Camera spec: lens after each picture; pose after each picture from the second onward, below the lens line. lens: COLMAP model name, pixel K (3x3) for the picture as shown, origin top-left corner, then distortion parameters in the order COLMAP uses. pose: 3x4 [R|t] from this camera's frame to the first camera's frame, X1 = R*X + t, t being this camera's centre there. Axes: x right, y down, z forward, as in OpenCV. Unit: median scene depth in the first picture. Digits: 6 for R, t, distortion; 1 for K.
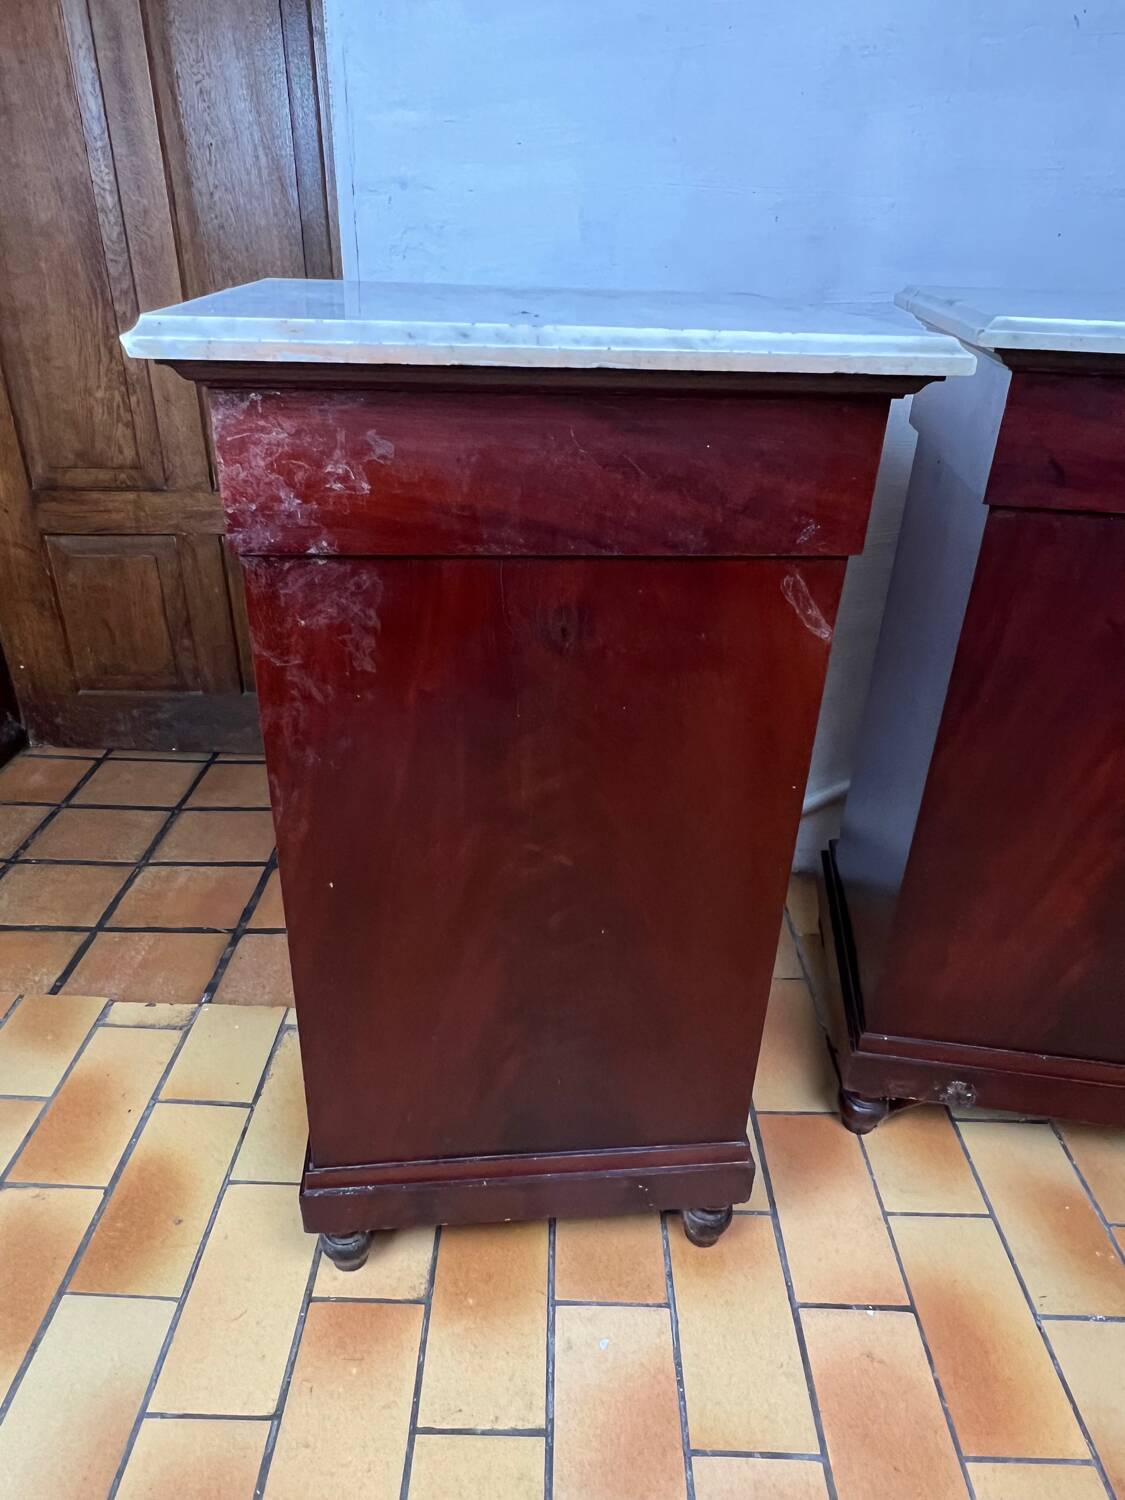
lens RADIAL K [[974.0, 0, 552.1], [0, 974.0, 736.7], [0, 0, 1]] dist [-0.005837, 0.002929]
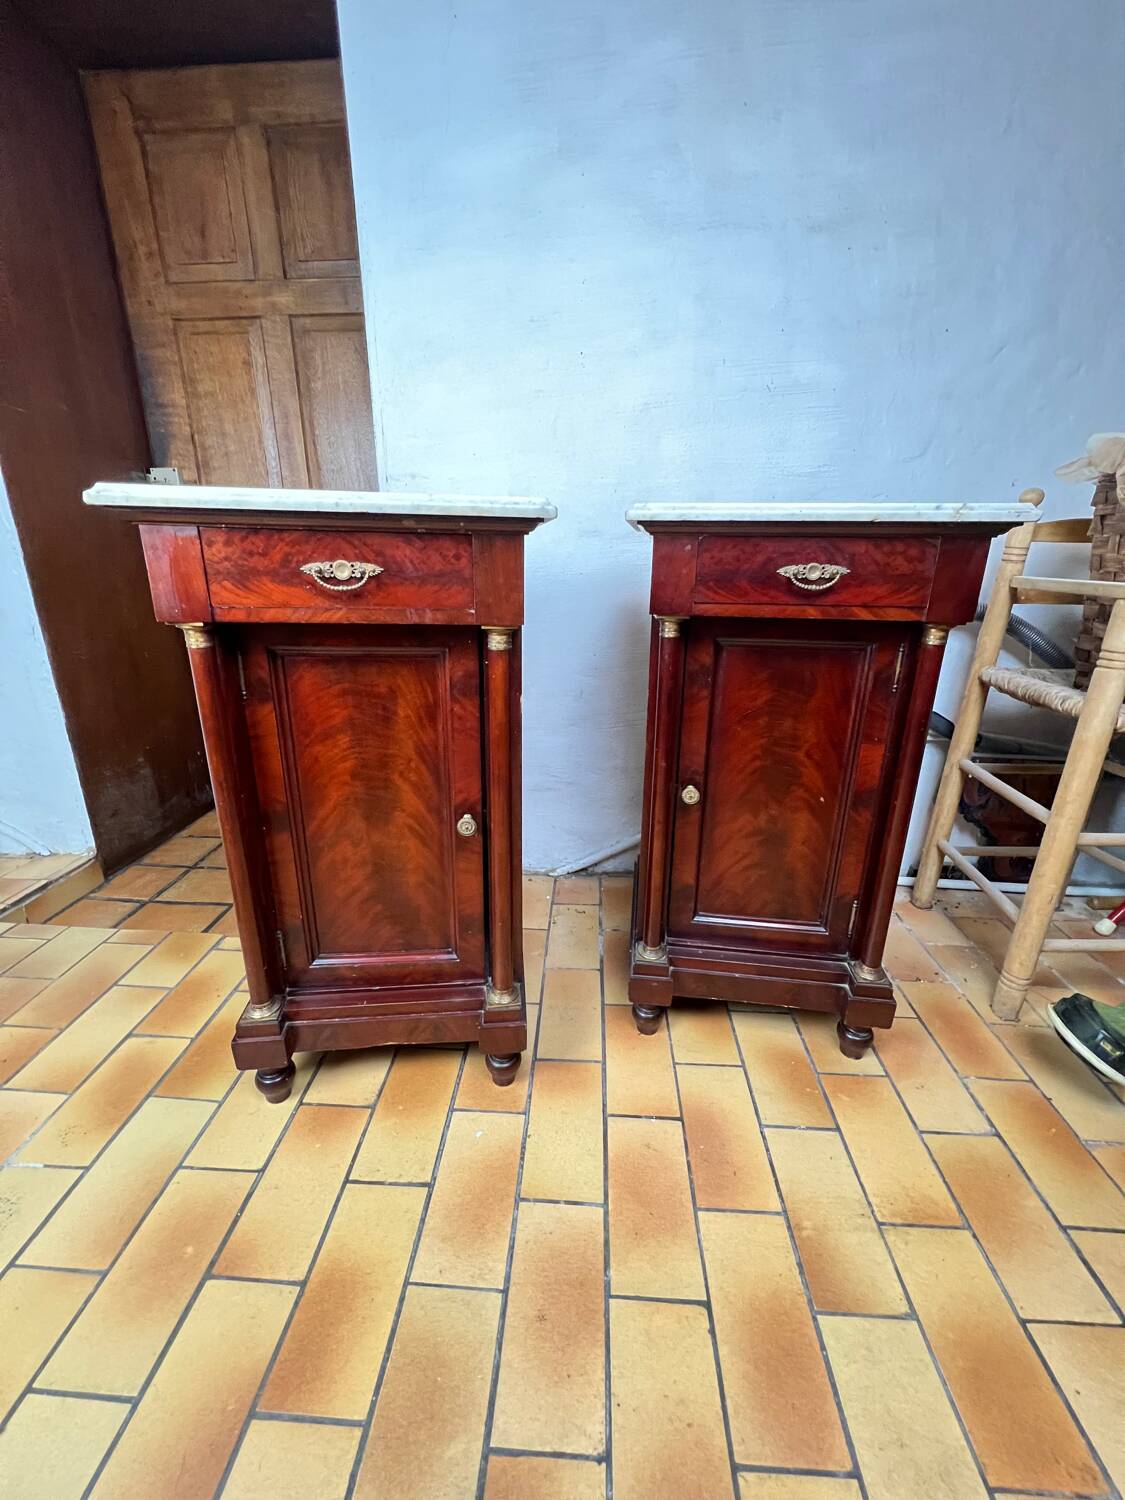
lens RADIAL K [[601.3, 0, 566.2], [0, 601.3, 745.9], [0, 0, 1]] dist [-0.002207, 0.000461]
pose [[0.999456, -0.000259, -0.032983, 0.200069], [-0.004981, 0.987318, -0.158675, 0.138622], [0.032606, 0.158753, 0.986780, -0.048550]]
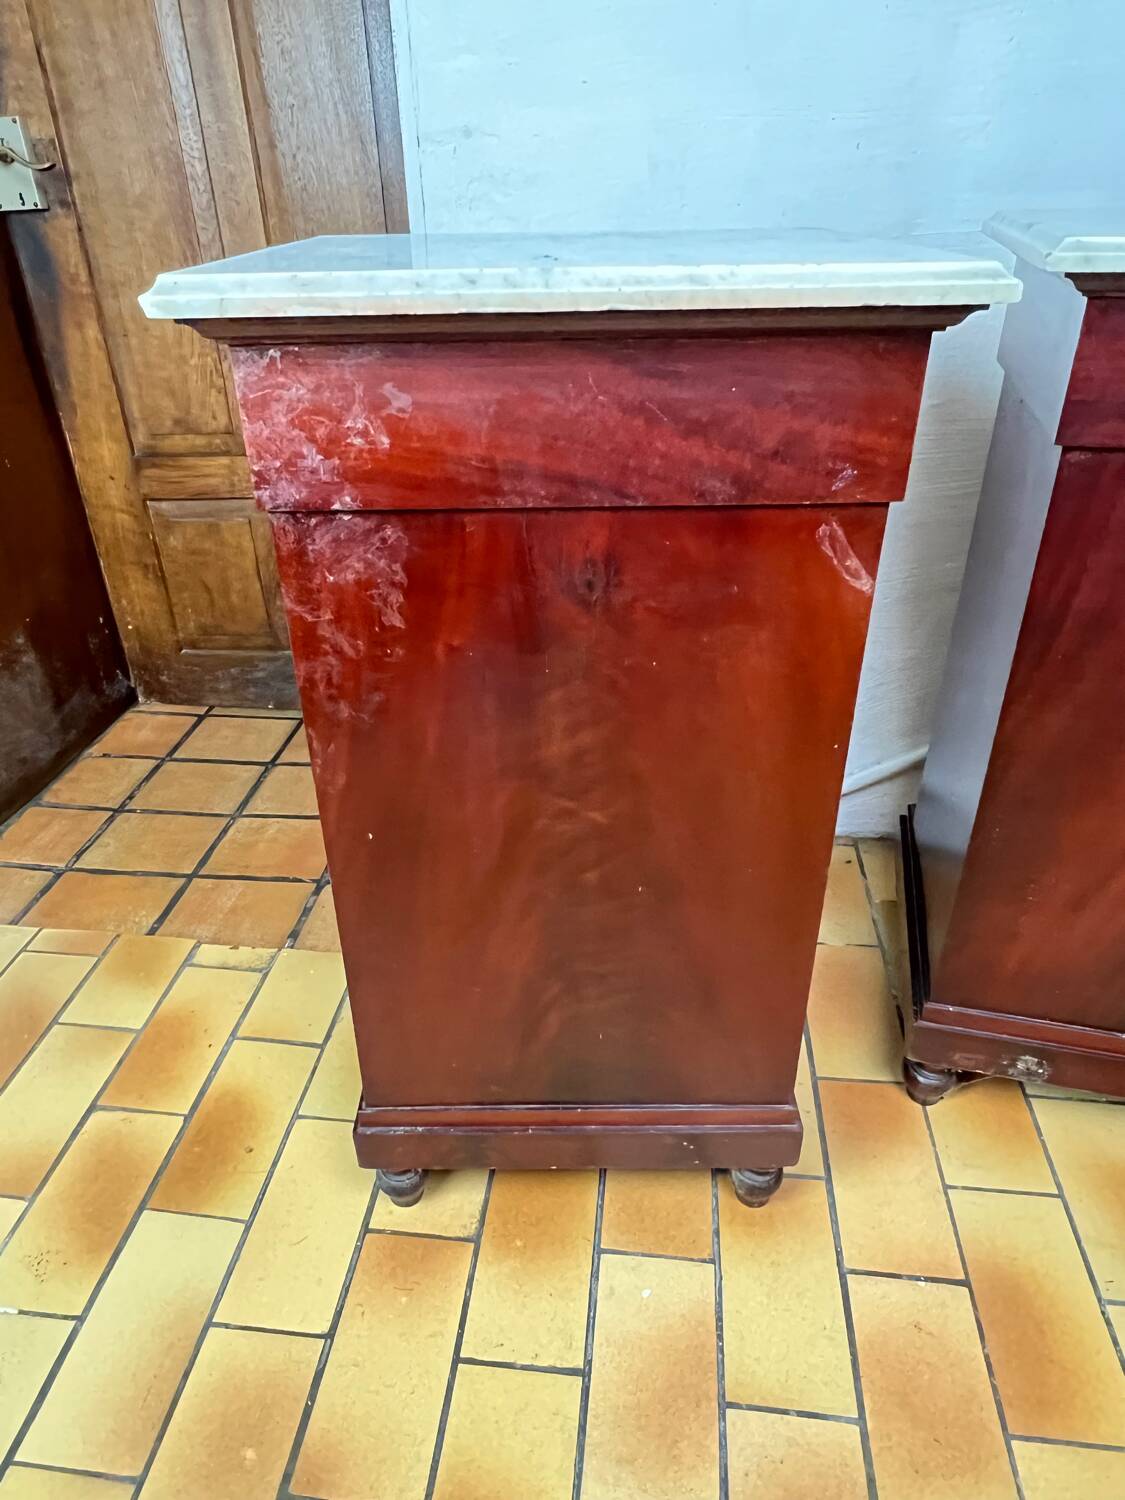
lens RADIAL K [[974.0, 0, 545.9], [0, 974.0, 742.0], [0, 0, 1]] dist [-0.005837, 0.002929]
pose [[0.992885, 0.011403, -0.118527, 0.055636], [-0.006109, 0.998971, 0.044934, 0.004375], [0.118918, -0.043890, 0.991934, 0.005773]]
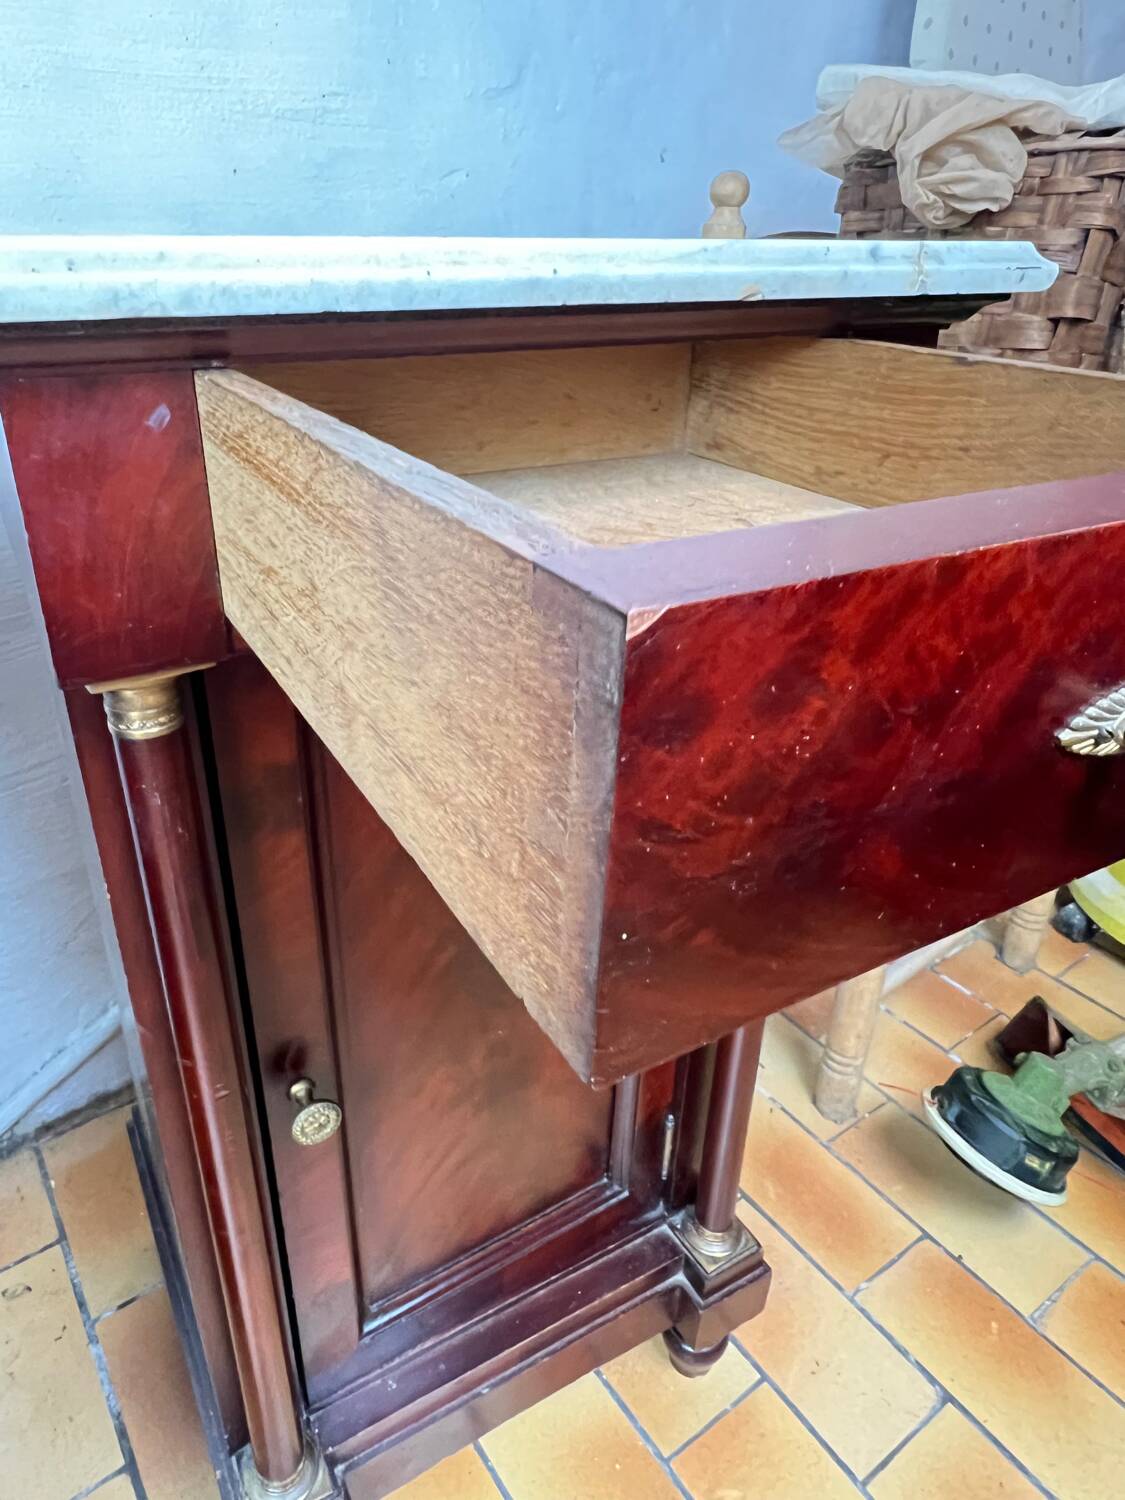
lens RADIAL K [[974.0, 0, 496.3], [0, 974.0, 713.4], [0, 0, 1]] dist [-0.005837, 0.002929]
pose [[0.819859, -0.267490, 0.506241, 0.237481], [0.277796, 0.958959, 0.056808, -0.132548], [-0.500660, 0.094057, 0.860519, 0.364141]]
